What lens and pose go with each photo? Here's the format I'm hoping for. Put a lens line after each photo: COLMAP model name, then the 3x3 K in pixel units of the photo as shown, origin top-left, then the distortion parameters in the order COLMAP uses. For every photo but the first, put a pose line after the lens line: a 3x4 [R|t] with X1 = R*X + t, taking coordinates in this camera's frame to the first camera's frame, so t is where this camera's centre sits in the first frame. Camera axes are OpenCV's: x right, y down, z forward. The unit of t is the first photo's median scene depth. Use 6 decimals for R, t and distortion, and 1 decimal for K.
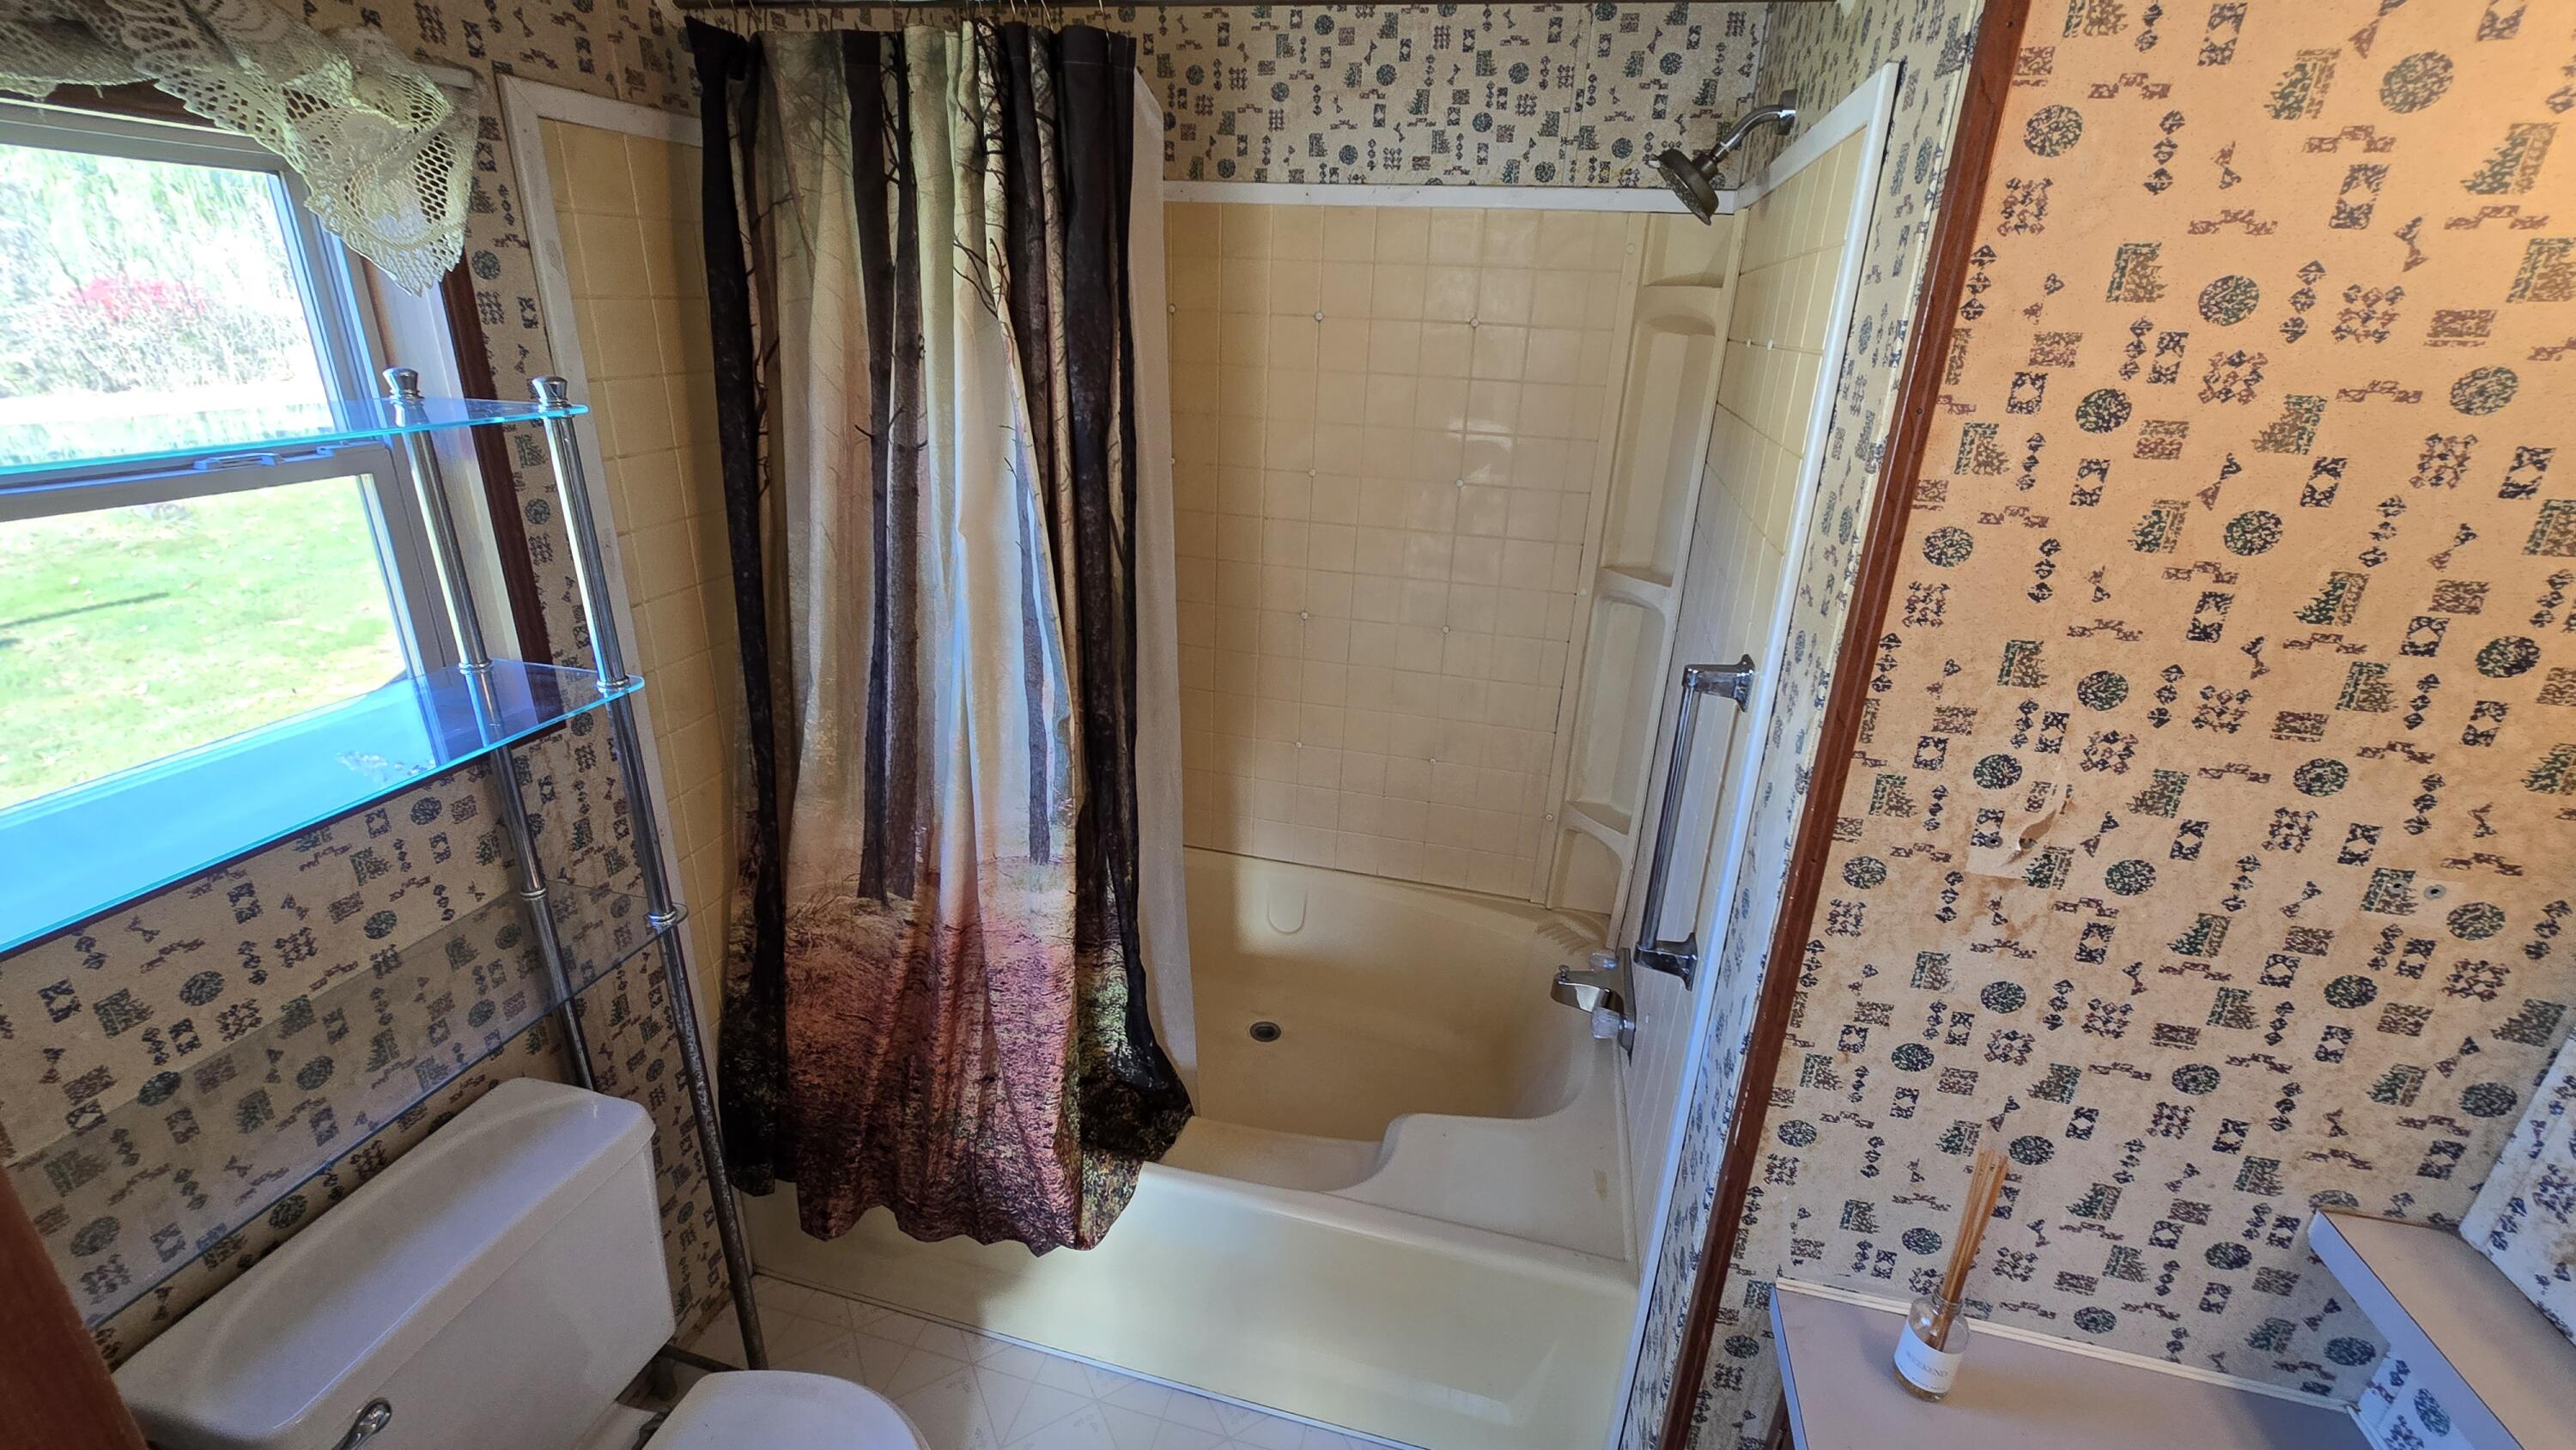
lens RADIAL K [[1069.8, 0, 1287.4], [0, 1069.8, 716.7], [0, 0, 1]] dist [-0.001153, 0.000221]
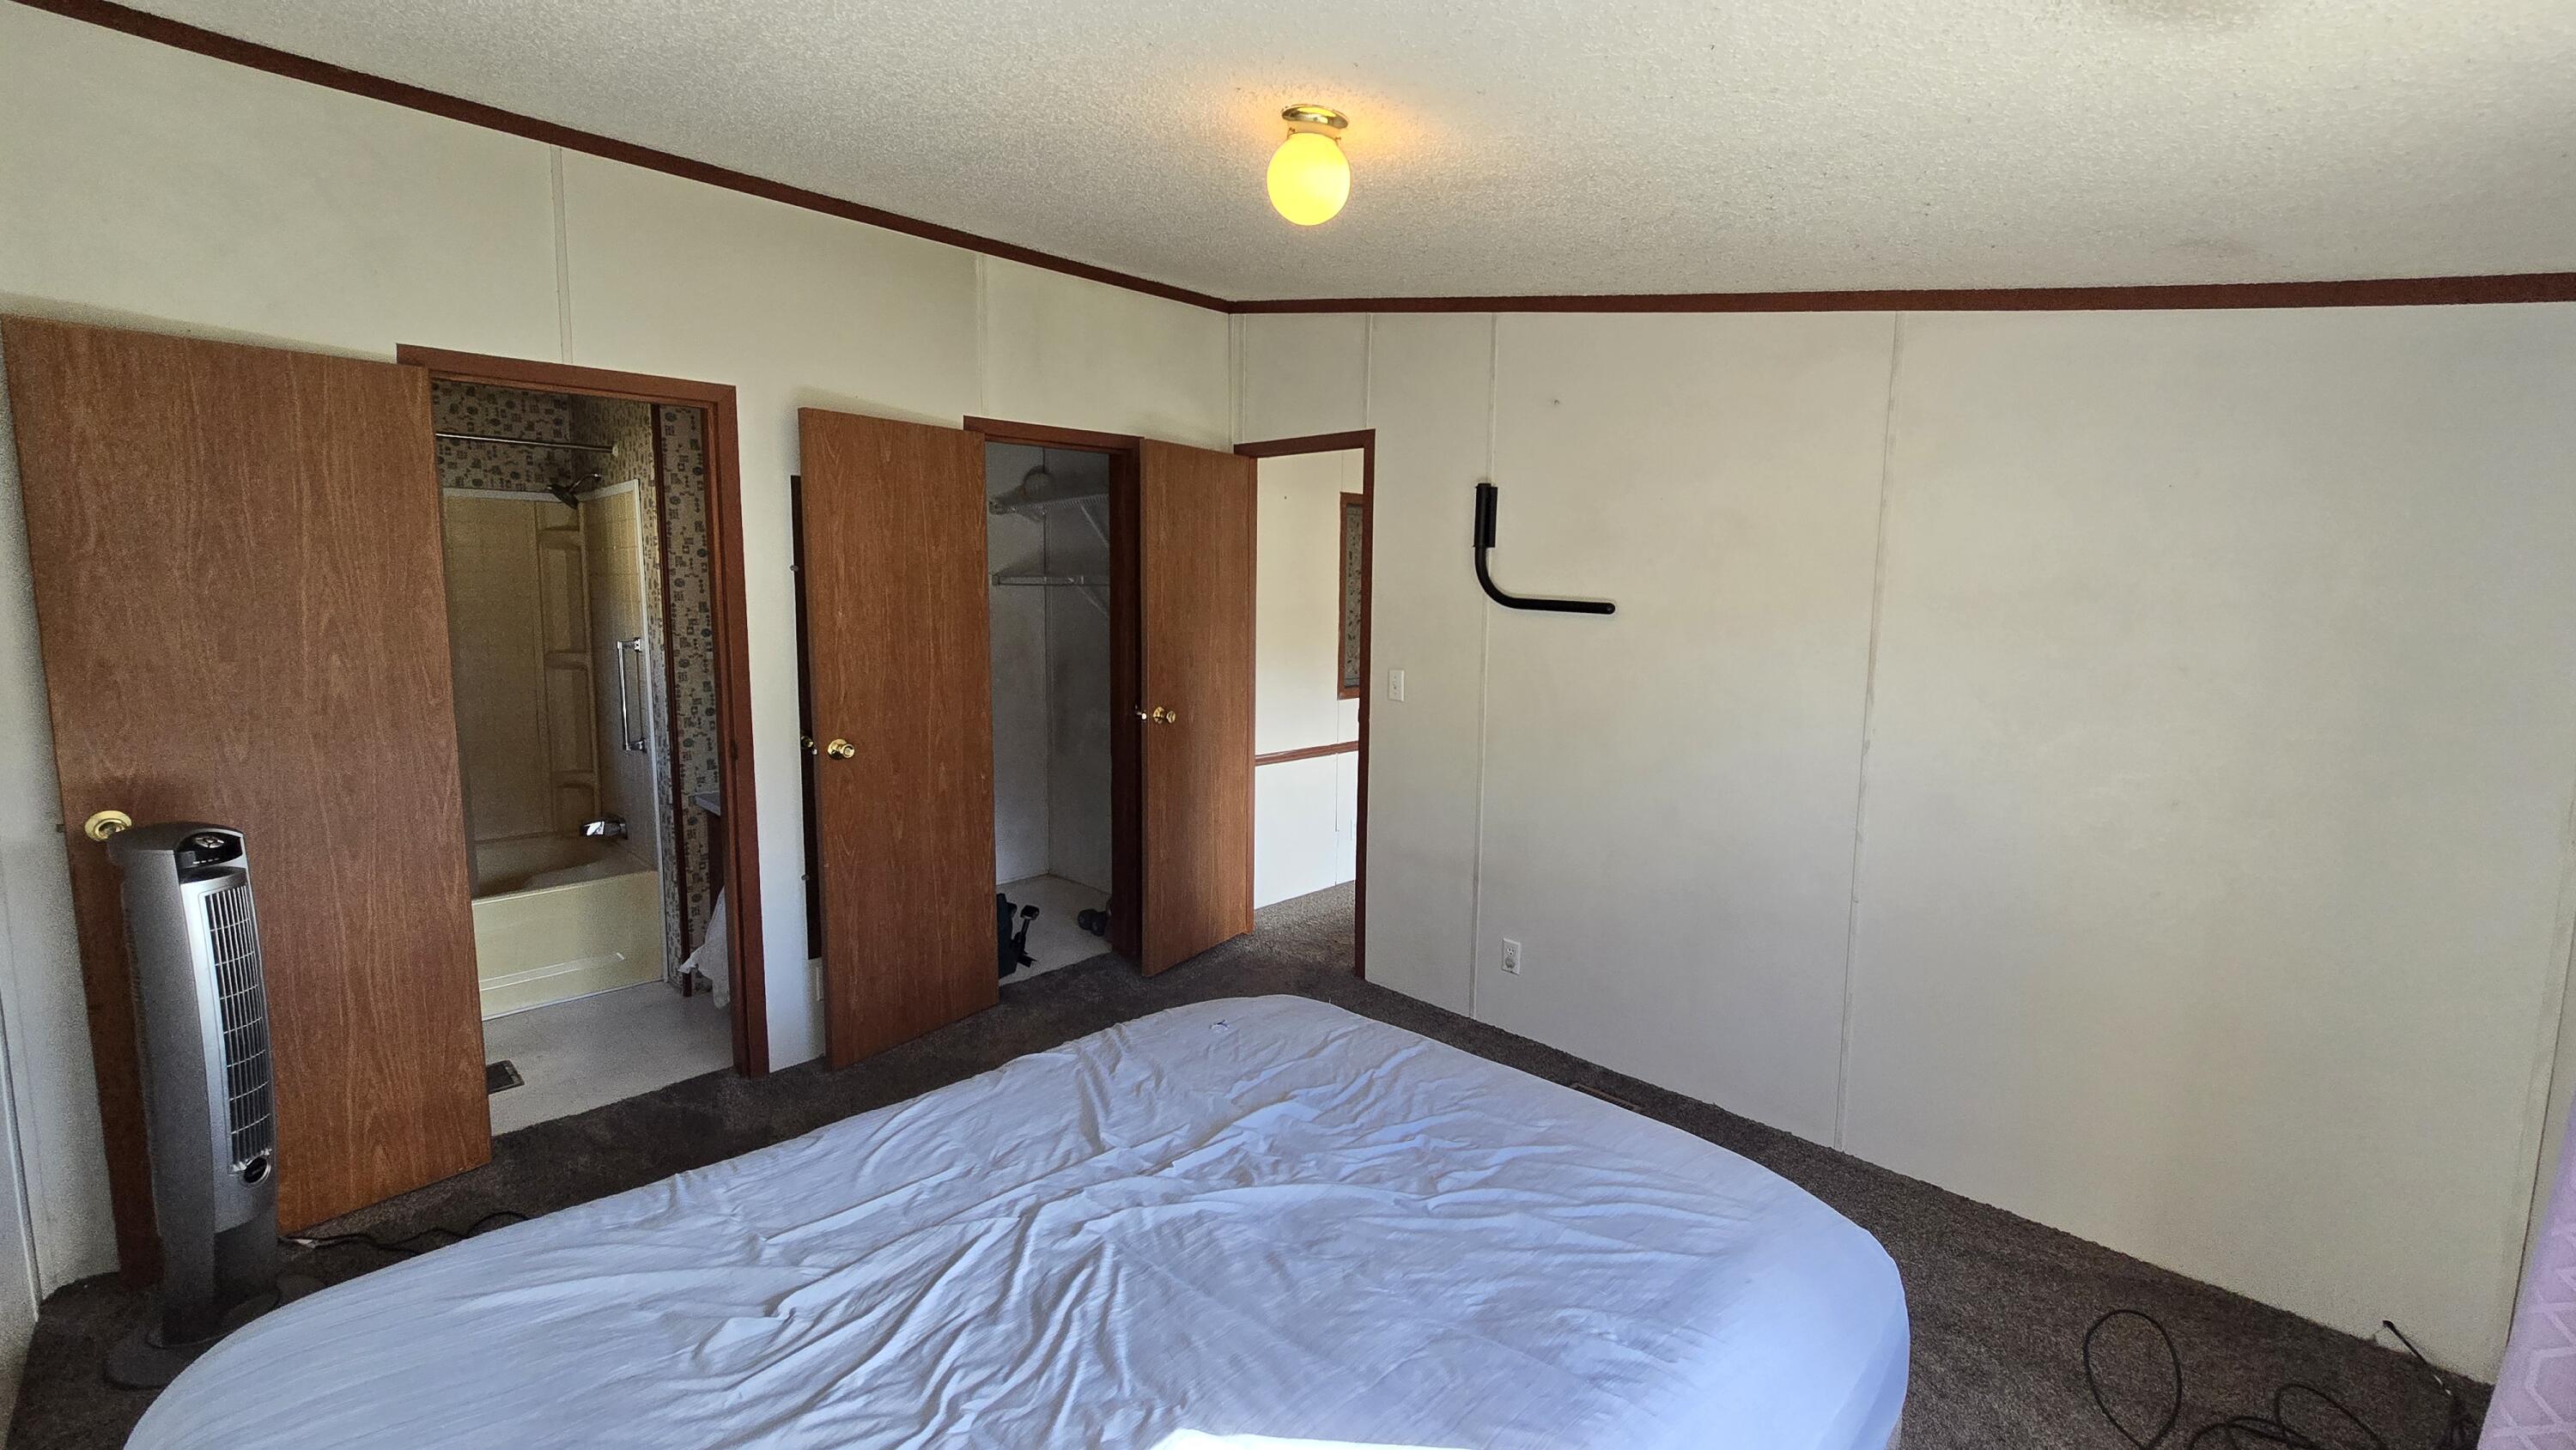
lens RADIAL K [[1069.8, 0, 1283.2], [0, 1069.8, 717.7], [0, 0, 1]] dist [-0.001153, 0.000221]
pose [[0.520801, -0.127172, 0.844152, -1.642677], [0.310016, 0.949508, -0.048221, 1.174506], [-0.795397, 0.286814, 0.533930, -2.773018]]
